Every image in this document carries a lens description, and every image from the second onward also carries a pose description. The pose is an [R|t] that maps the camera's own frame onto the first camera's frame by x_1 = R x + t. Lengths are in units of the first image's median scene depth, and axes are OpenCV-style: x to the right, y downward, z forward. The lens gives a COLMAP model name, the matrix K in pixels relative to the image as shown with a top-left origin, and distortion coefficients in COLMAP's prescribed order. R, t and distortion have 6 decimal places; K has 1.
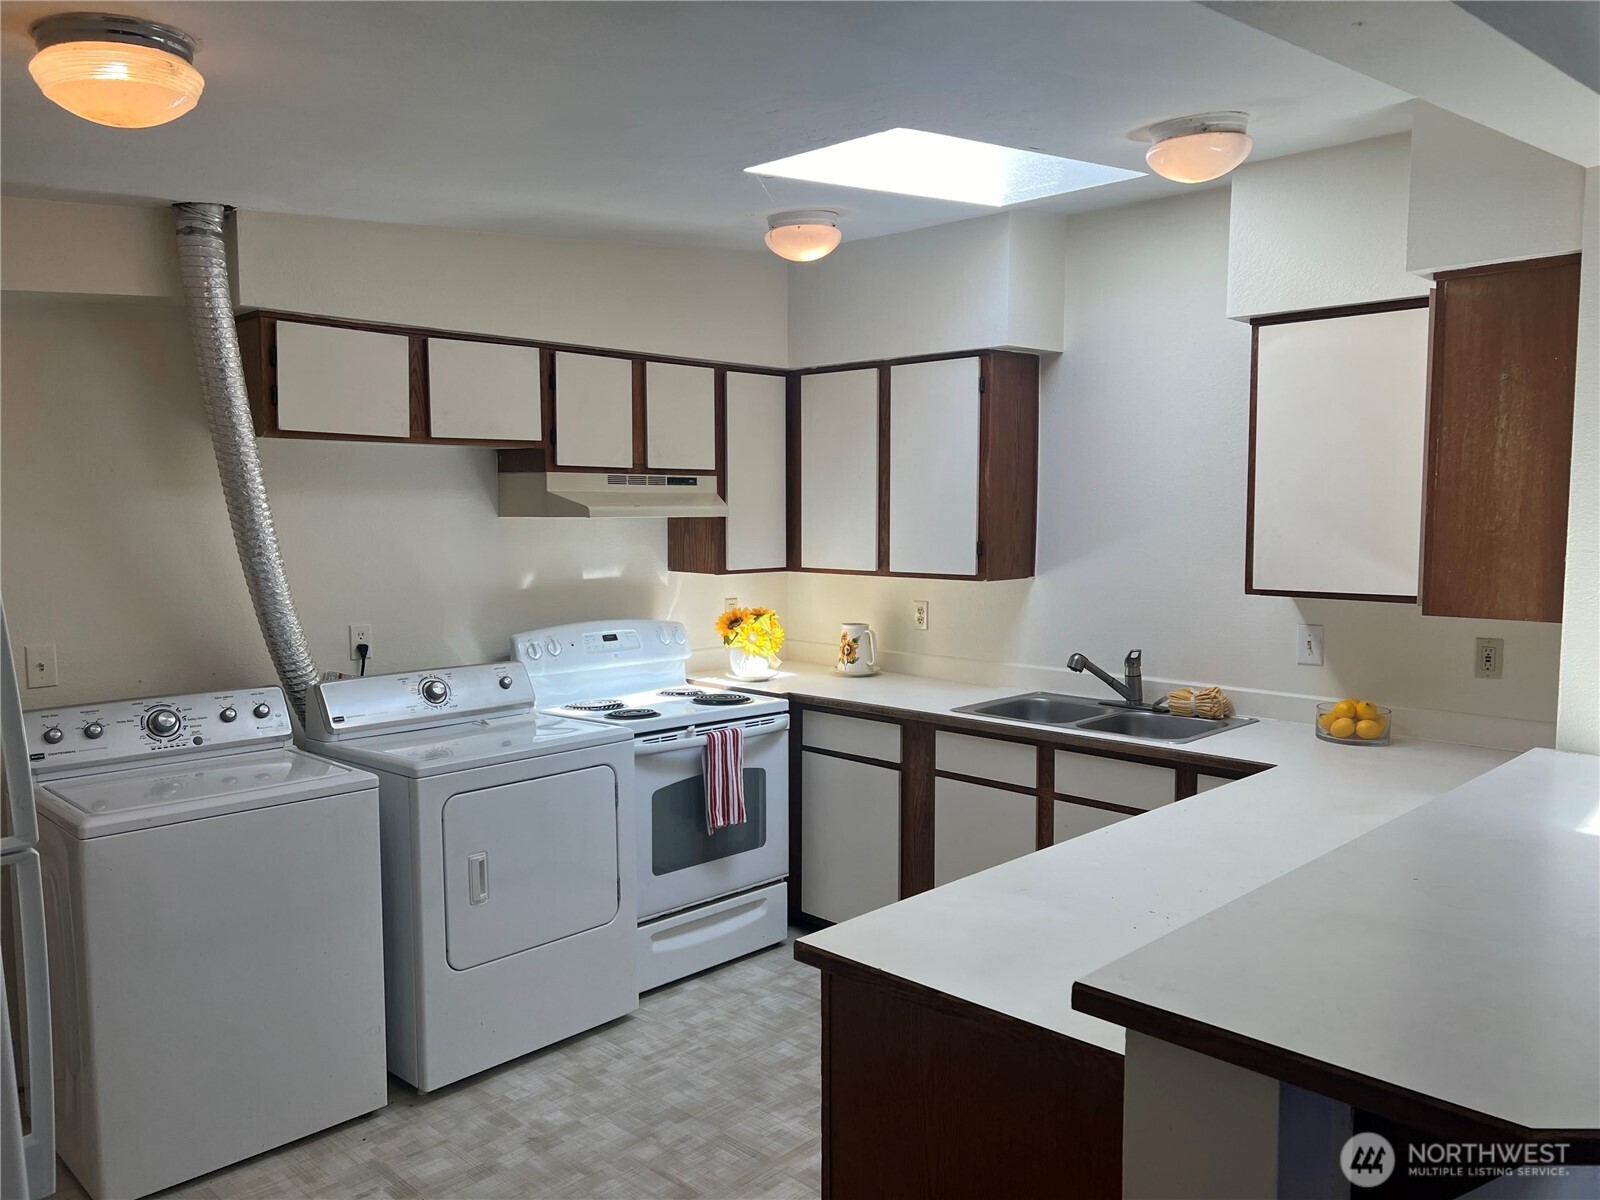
lens RADIAL K [[1199.5, 0, 806.1], [0, 1199.5, 620.9], [0, 0, 1]] dist [0.059352, -0.027929]
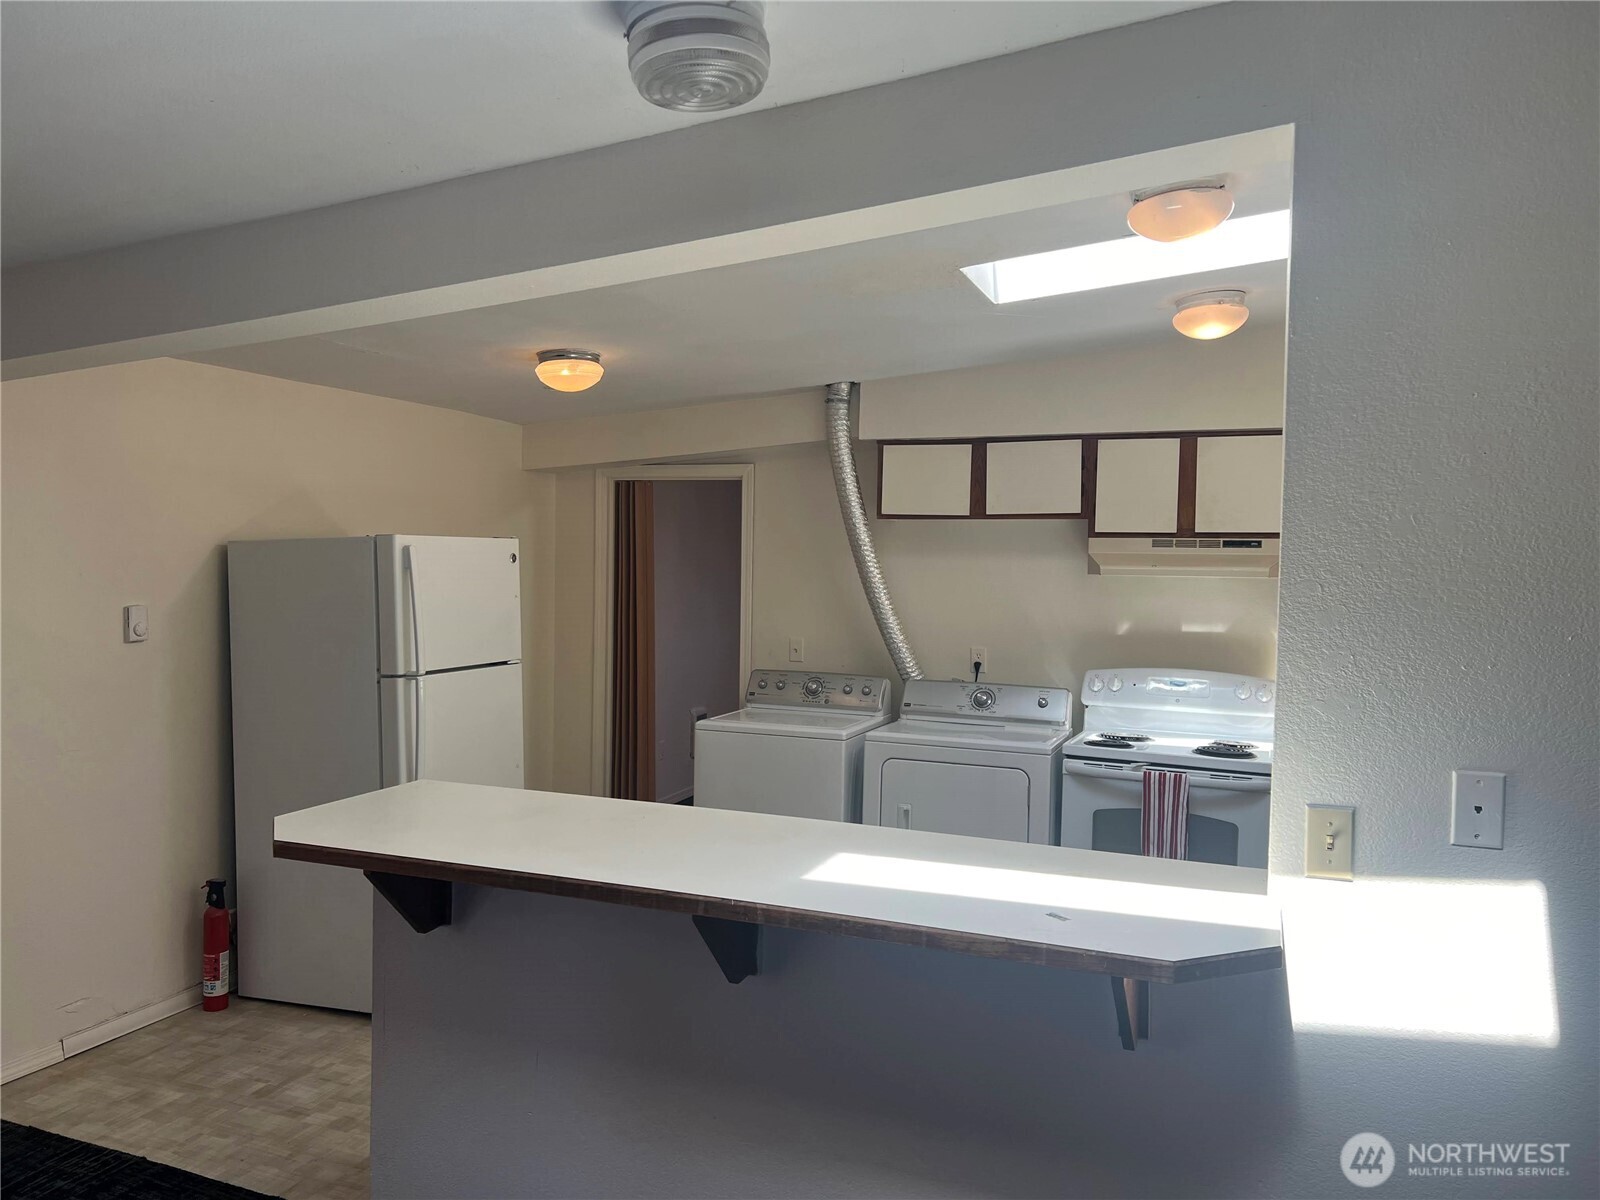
lens RADIAL K [[1199.5, 0, 795.3], [0, 1199.5, 616.1], [0, 0, 1]] dist [0.059352, -0.027929]
pose [[0.385951, 0.051798, -0.921064, 0.810561], [-0.106743, 0.994224, 0.011184, -0.025711], [0.916323, 0.094000, 0.389251, 0.255729]]
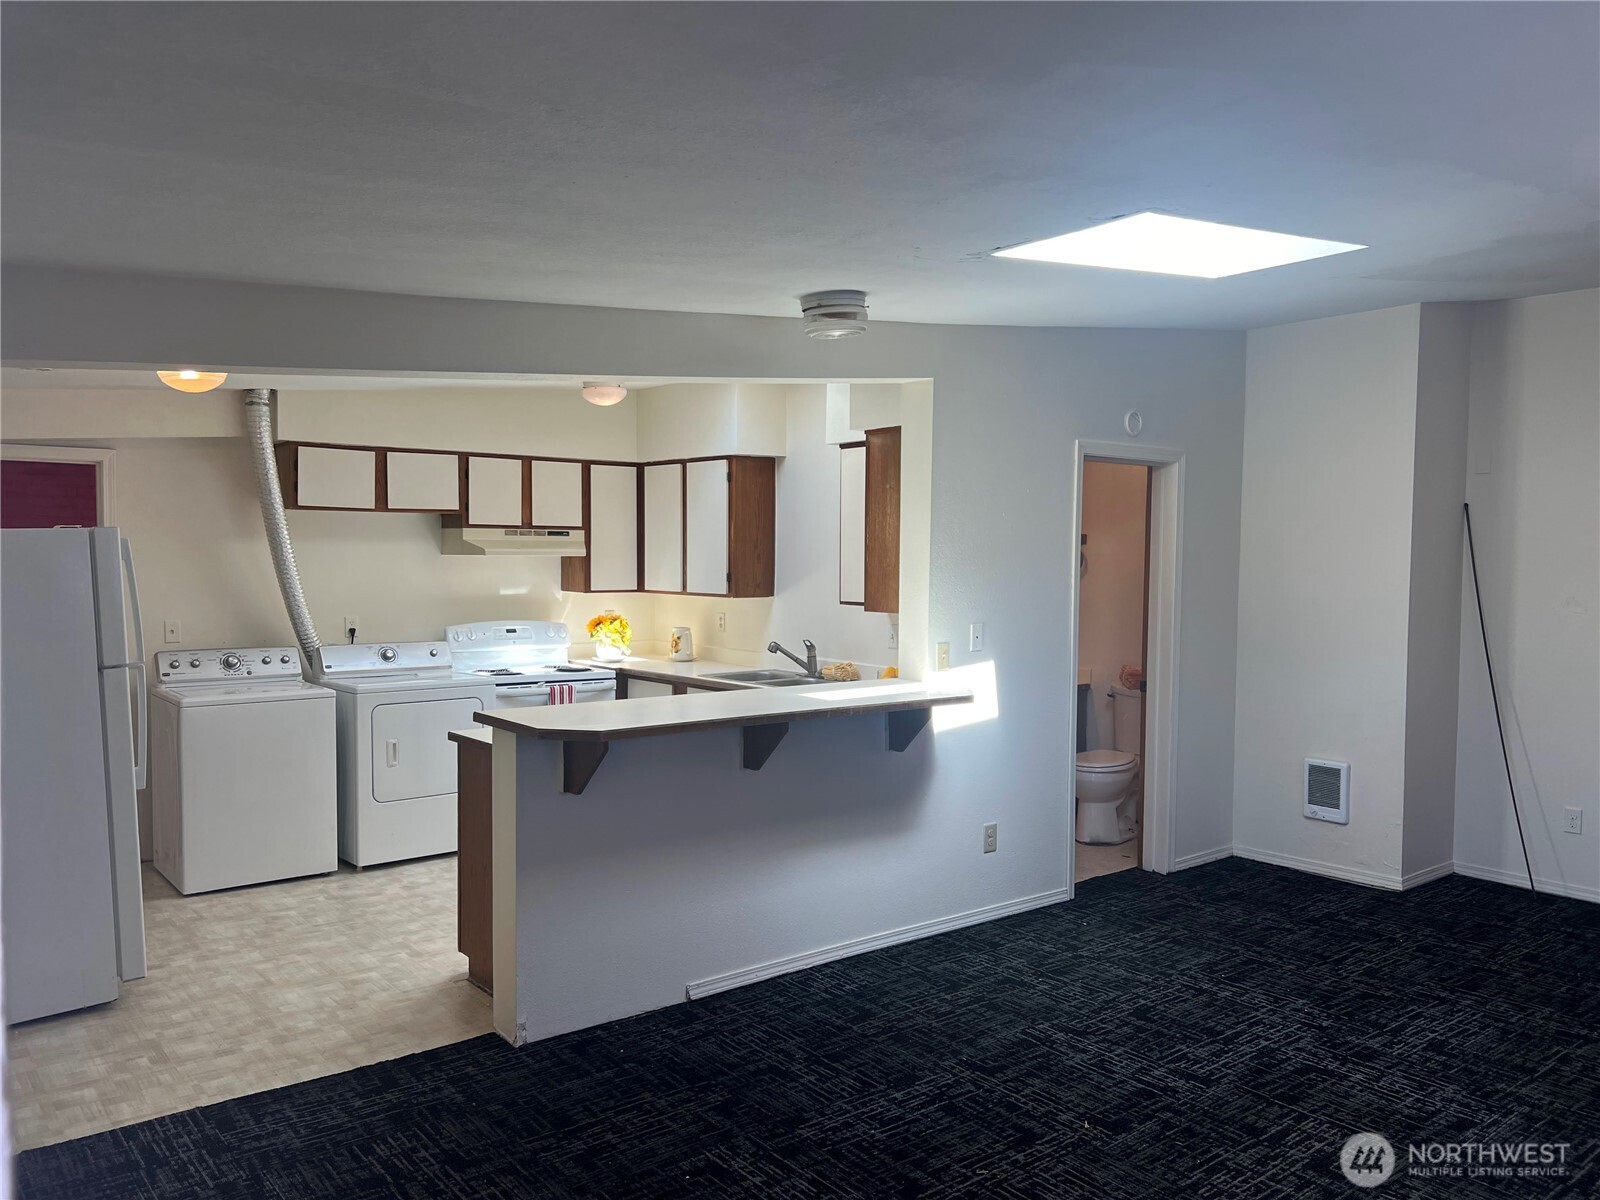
lens RADIAL K [[1199.5, 0, 795.8], [0, 1199.5, 626.1], [0, 0, 1]] dist [0.059352, -0.027929]
pose [[0.992342, 0.016713, -0.122383, 0.453181], [-0.020929, 0.999228, -0.033245, 0.058914], [0.121733, 0.035552, 0.991926, -0.603328]]
